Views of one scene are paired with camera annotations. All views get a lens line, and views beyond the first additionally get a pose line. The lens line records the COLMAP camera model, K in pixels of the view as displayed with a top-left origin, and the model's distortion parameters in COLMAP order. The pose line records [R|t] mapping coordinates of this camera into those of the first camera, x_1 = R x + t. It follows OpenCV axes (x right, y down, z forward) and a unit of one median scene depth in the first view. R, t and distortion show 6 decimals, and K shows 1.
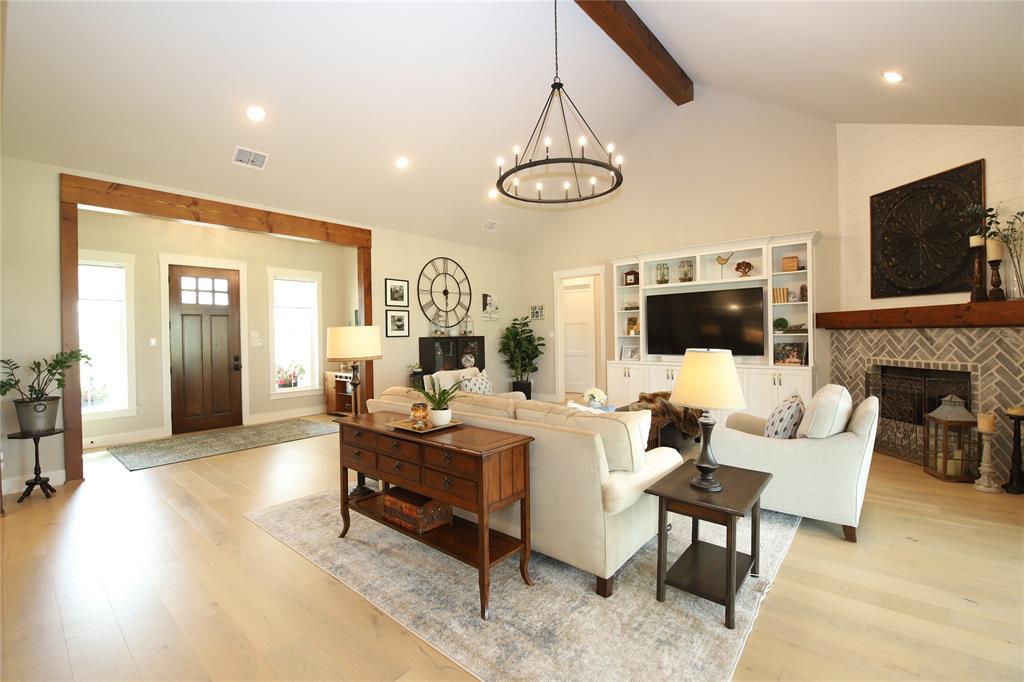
lens RADIAL K [[448.4, 0, 513.7], [0, 448.4, 339.1], [0, 0, 1]] dist [-0.005238, -0.000629]
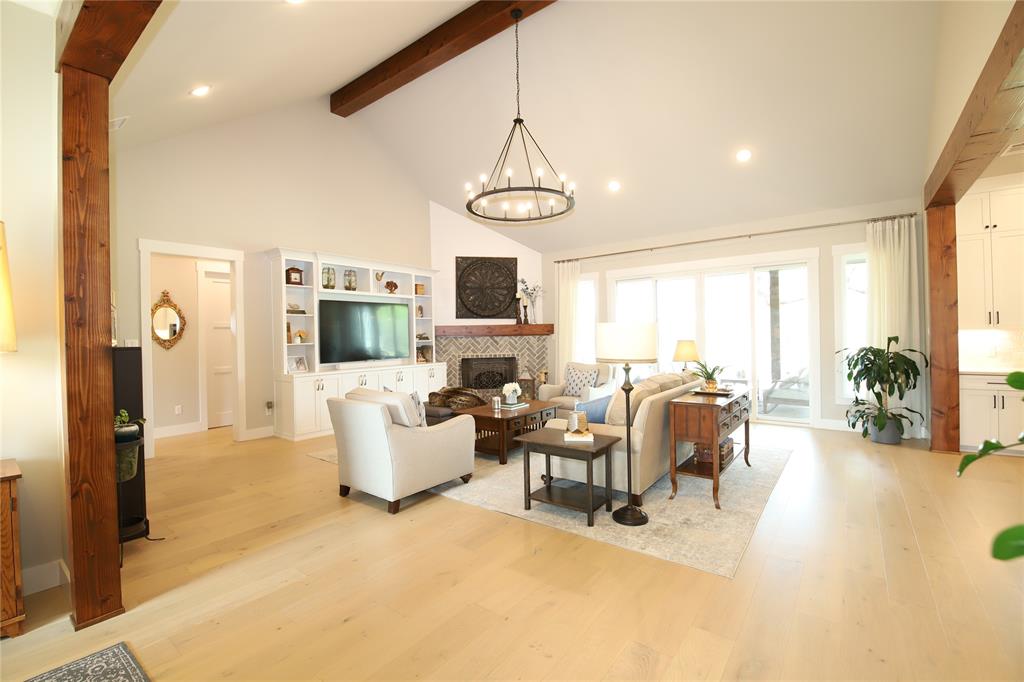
lens RADIAL K [[448.4, 0, 510.5], [0, 448.4, 337.0], [0, 0, 1]] dist [-0.005238, -0.000629]
pose [[-0.061772, 0.013003, 0.998006, -0.885106], [0.032241, 0.999419, -0.011026, 0.001813], [-0.997569, 0.031496, -0.062156, 0.940200]]
